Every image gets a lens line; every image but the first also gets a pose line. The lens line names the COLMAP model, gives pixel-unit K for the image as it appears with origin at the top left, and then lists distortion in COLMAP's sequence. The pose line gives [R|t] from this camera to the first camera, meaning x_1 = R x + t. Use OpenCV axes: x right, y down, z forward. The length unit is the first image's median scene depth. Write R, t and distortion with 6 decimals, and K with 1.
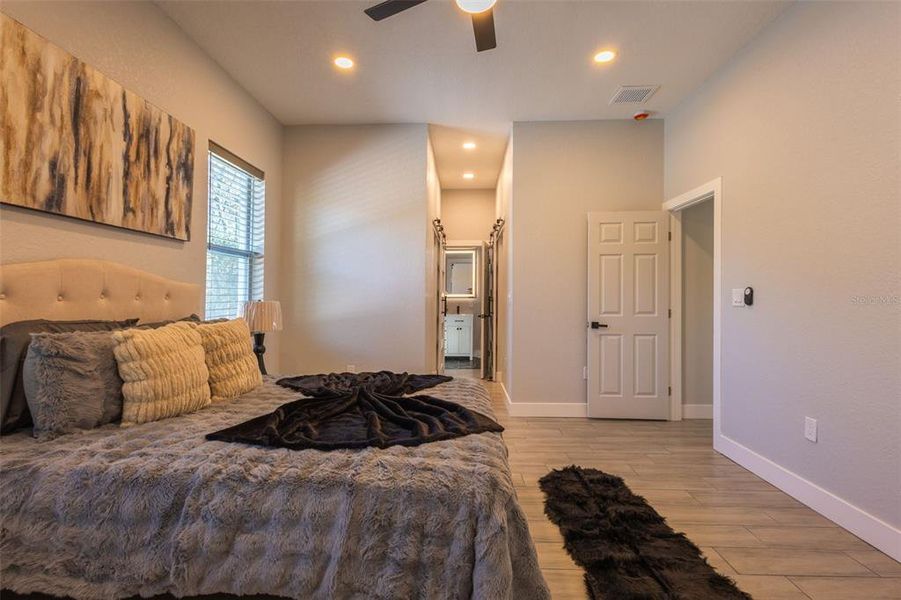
lens RADIAL K [[416.3, 0, 450.5], [0, 416.3, 300.0], [0, 0, 1]] dist [0.002900, 0.000110]
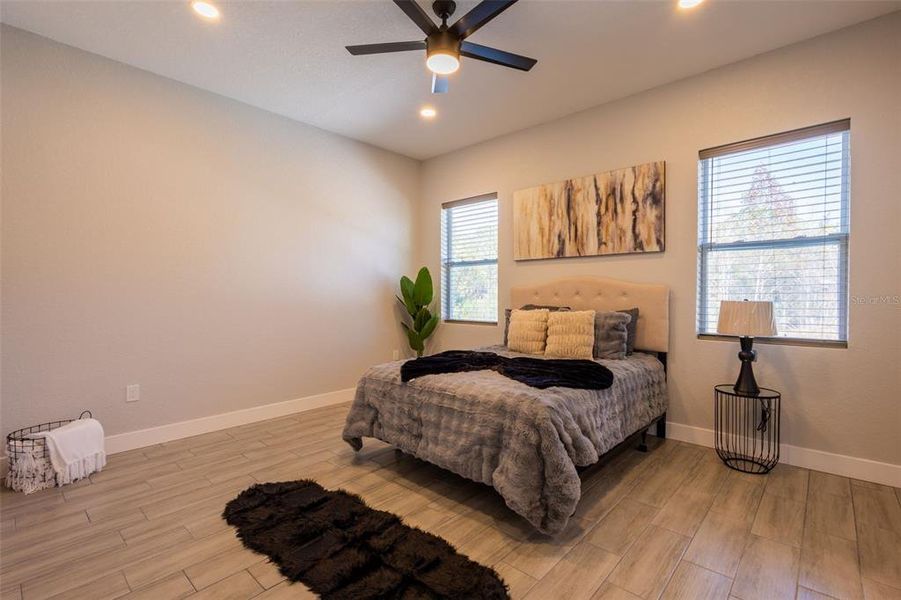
lens RADIAL K [[416.3, 0, 450.5], [0, 416.3, 300.0], [0, 0, 1]] dist [0.002900, 0.000110]
pose [[-0.638834, 0.003022, -0.769338, 0.903434], [-0.005815, 0.999945, 0.008756, -0.001055], [0.769322, 0.010067, -0.638781, 1.598197]]
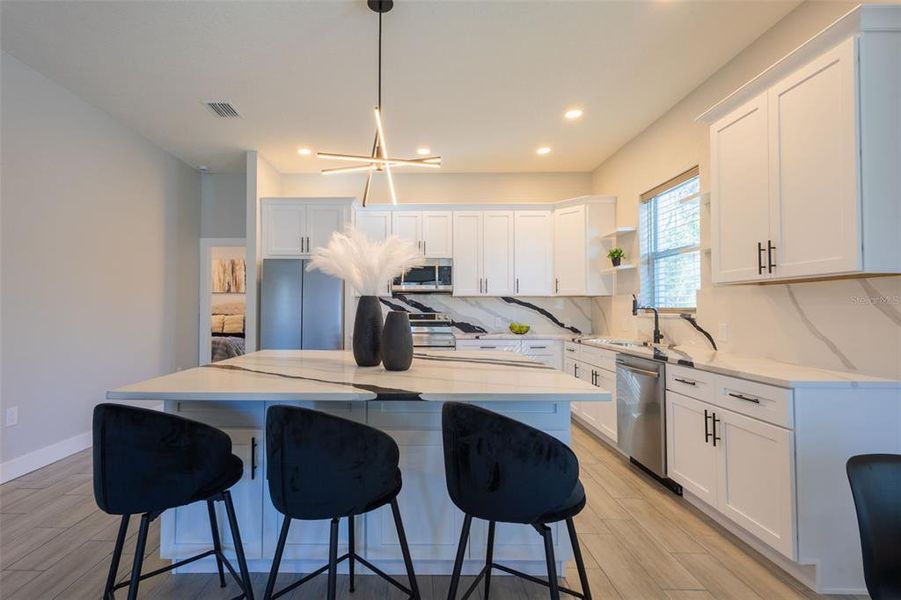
lens RADIAL K [[407.6, 0, 415.5], [0, 407.6, 301.9], [0, 0, 1]] dist [0.001143, 0.000152]
pose [[0.030573, -0.020780, -0.999316, 3.294415], [-0.006492, 0.999759, -0.020988, -0.006131], [0.999511, 0.007130, 0.030431, 2.536426]]
